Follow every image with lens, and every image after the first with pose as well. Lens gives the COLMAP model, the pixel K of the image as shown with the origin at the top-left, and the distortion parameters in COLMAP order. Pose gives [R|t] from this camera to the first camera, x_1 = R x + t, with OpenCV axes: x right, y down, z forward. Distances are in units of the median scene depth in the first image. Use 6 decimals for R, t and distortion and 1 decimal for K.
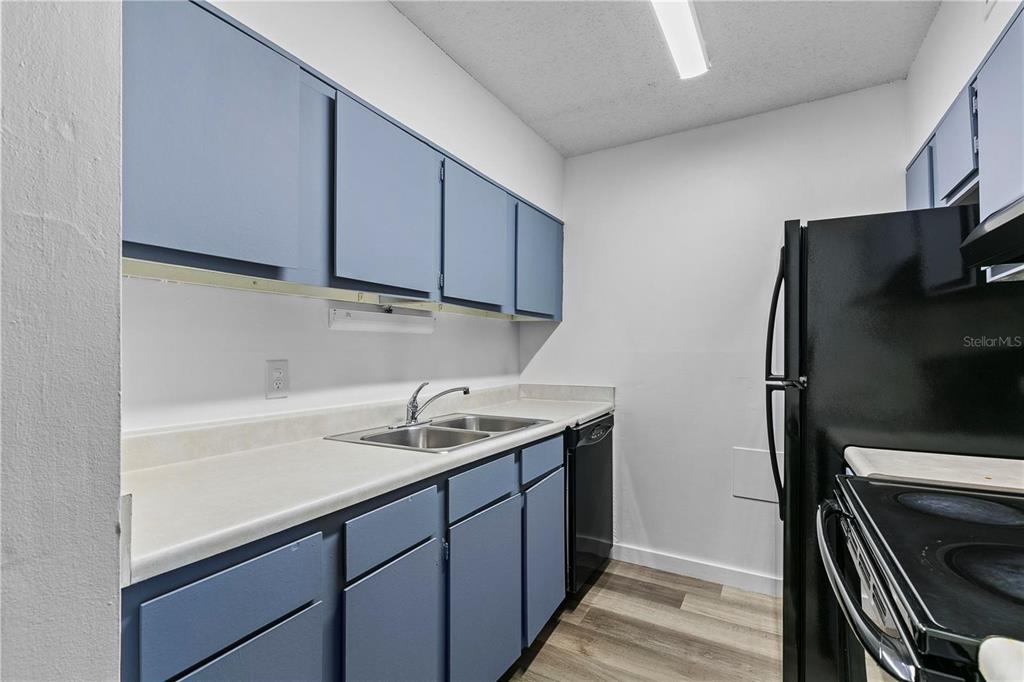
lens RADIAL K [[467.4, 0, 508.0], [0, 467.4, 345.4], [0, 0, 1]] dist [0.003565, -0.001536]
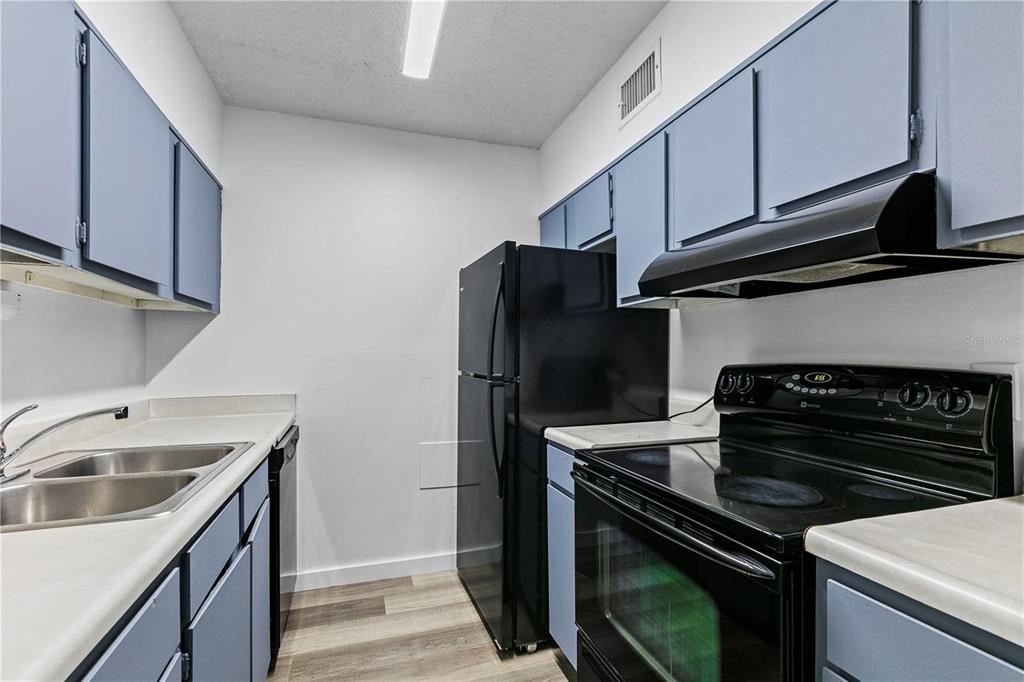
lens RADIAL K [[467.4, 0, 513.5], [0, 467.4, 355.1], [0, 0, 1]] dist [0.003565, -0.001536]
pose [[0.662031, -0.000265, 0.749476, -0.189307], [-0.011813, 0.999872, 0.010788, 0.004102], [-0.749383, -0.015995, 0.661943, 0.155266]]
